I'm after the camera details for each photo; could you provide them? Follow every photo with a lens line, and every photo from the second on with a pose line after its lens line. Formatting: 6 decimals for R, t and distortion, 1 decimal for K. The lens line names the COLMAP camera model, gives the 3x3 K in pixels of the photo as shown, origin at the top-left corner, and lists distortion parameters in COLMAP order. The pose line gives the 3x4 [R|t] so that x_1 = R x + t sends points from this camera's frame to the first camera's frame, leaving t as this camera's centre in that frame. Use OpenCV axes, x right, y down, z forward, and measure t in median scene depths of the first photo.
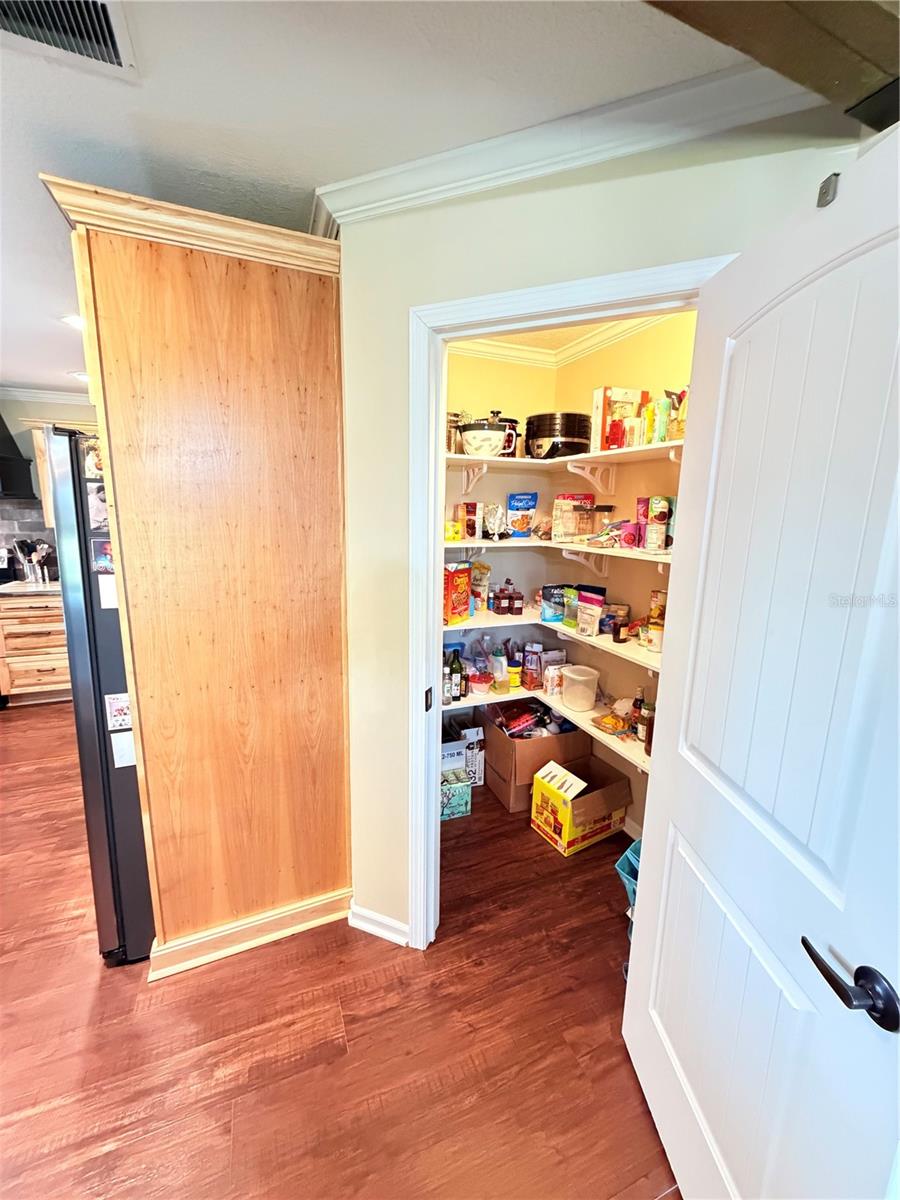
lens RADIAL K [[478.5, 0, 447.5], [0, 478.5, 600.6], [0, 0, 1]] dist [-0.000280, -0.000098]
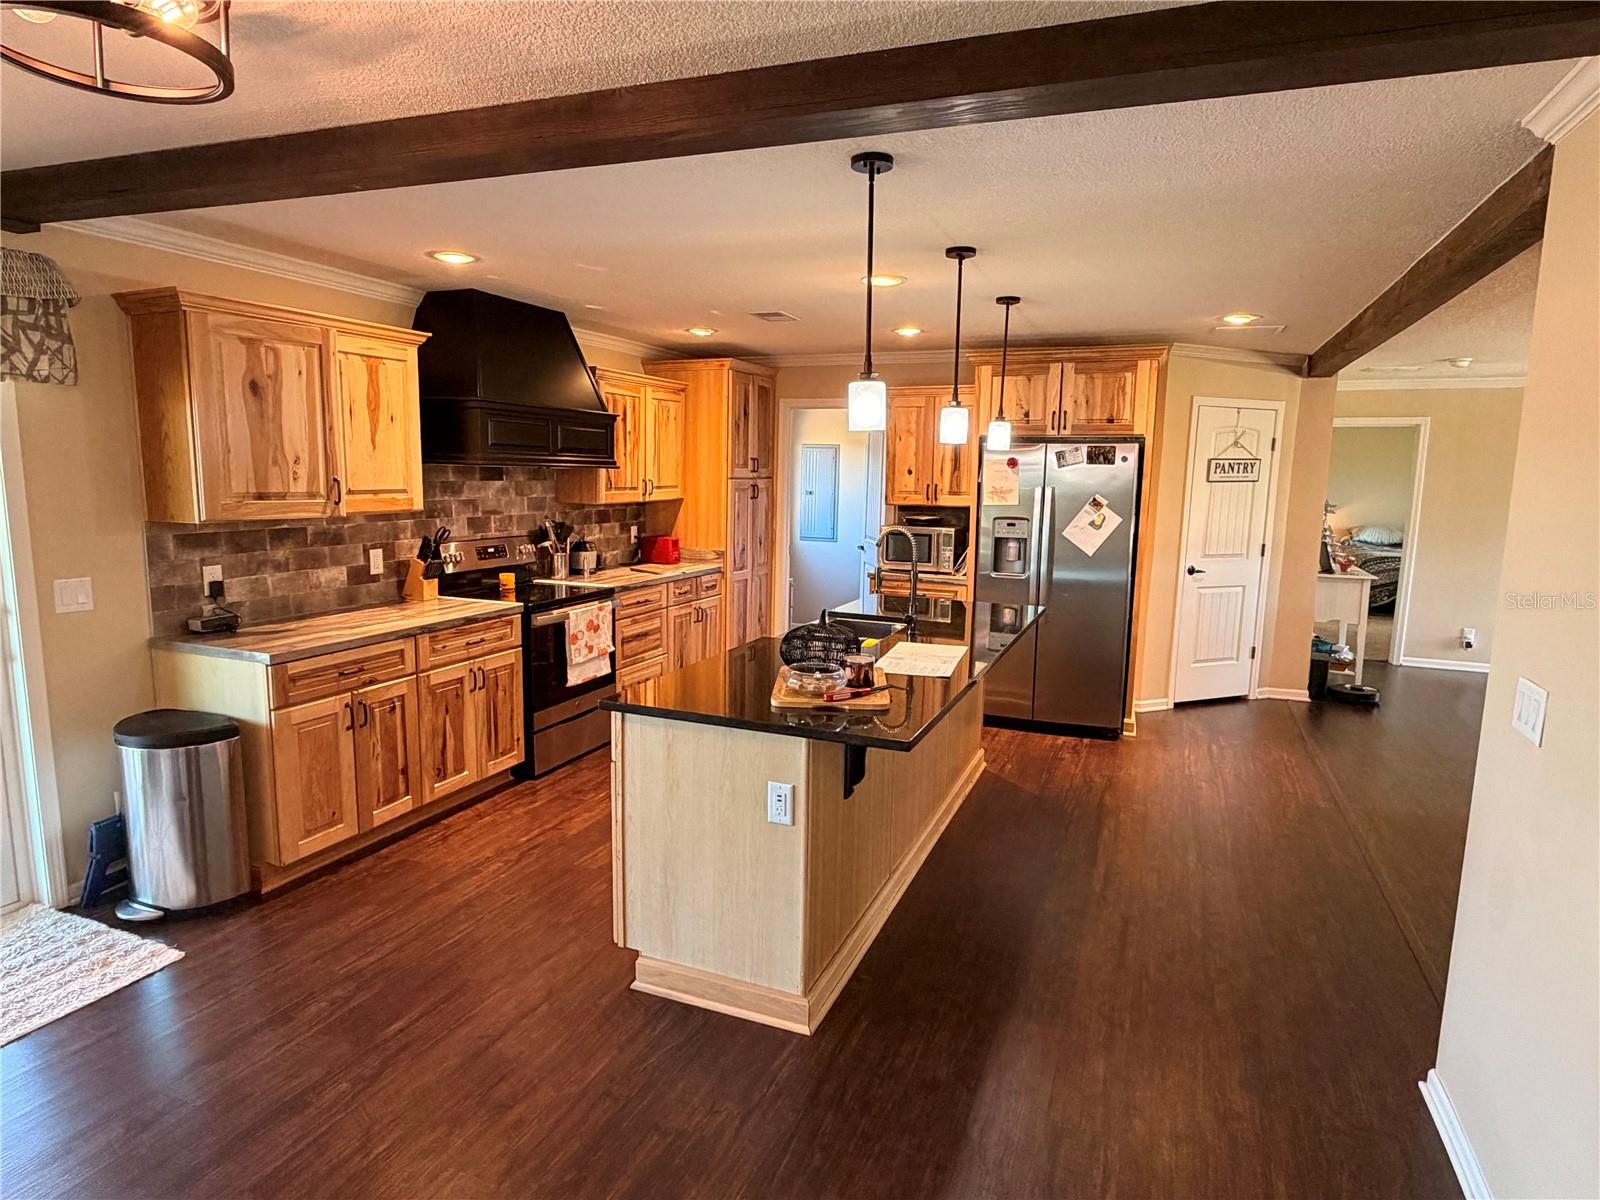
lens RADIAL K [[909.8, 0, 802.4], [0, 909.8, 604.6], [0, 0, 1]] dist [-0.002643, -0.000941]
pose [[0.697902, -0.110641, 0.707596, -4.126353], [0.129688, 0.991185, 0.027073, 0.027699], [-0.704354, 0.072872, 0.706099, -0.628459]]
